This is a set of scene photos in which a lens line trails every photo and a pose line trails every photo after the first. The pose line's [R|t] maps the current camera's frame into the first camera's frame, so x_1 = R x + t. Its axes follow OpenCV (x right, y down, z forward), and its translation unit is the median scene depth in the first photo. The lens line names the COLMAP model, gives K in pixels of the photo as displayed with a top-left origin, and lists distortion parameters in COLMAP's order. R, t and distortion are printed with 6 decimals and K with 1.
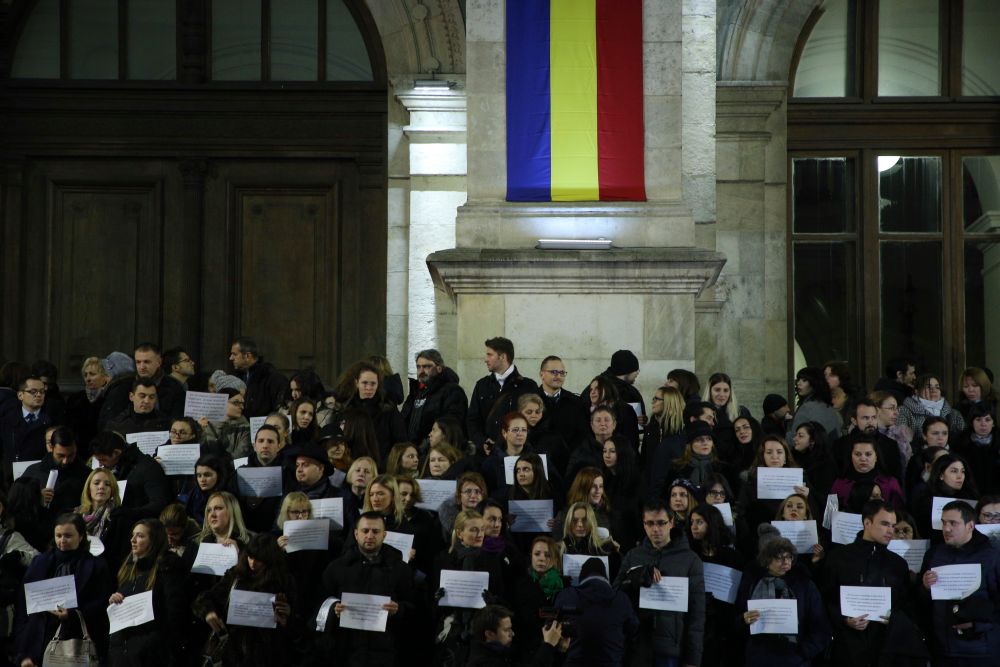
lens RADIAL K [[2471.9, 0, 497.0], [0, 2471.9, 326.7], [0, 0, 1]] dist [0.568460, 0.000000]
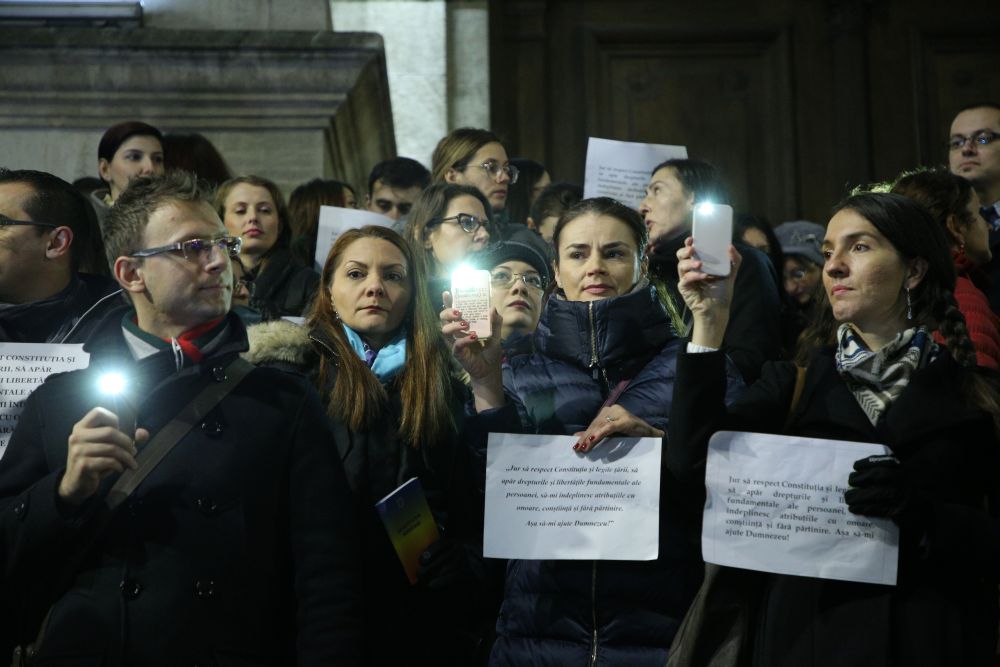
lens RADIAL K [[1958.0, 0, 499.1], [0, 1958.0, 333.5], [0, 0, 1]] dist [-0.098828, 0.000000]
pose [[0.999163, -0.029300, 0.028536, -0.218657], [0.033706, 0.985085, -0.168733, 0.079977], [-0.023167, 0.169554, 0.985249, 0.611985]]
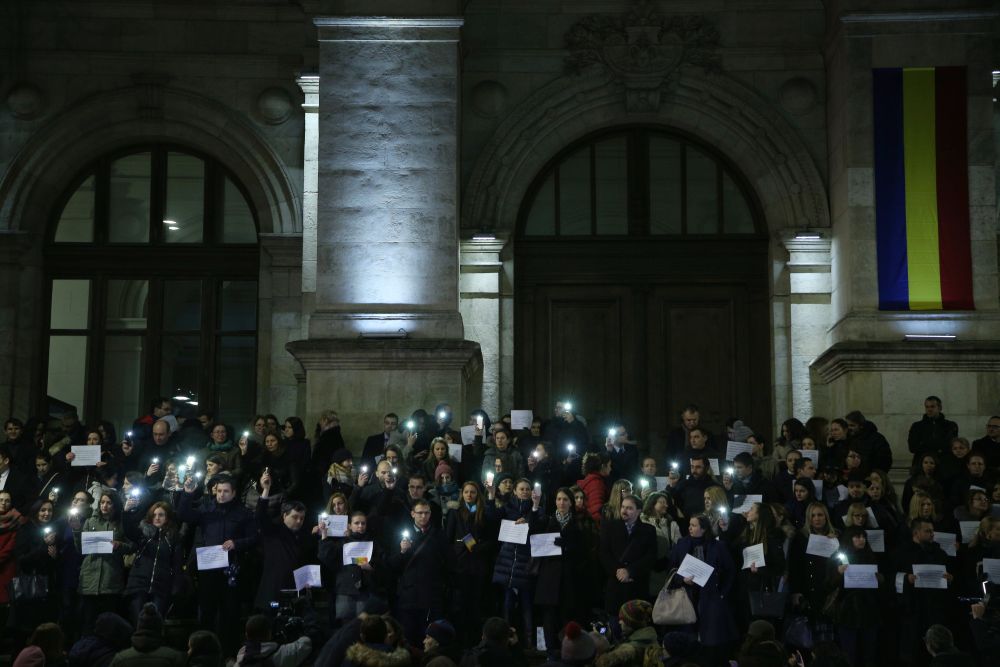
lens RADIAL K [[1581.6, 0, 502.8], [0, 1581.6, 330.8], [0, 0, 1]] dist [0.269086, 0.000000]
pose [[0.999998, -0.001480, -0.001237, -0.212835], [0.001432, 0.999262, -0.038394, -0.000559], [0.001293, 0.038392, 0.999262, 0.015572]]
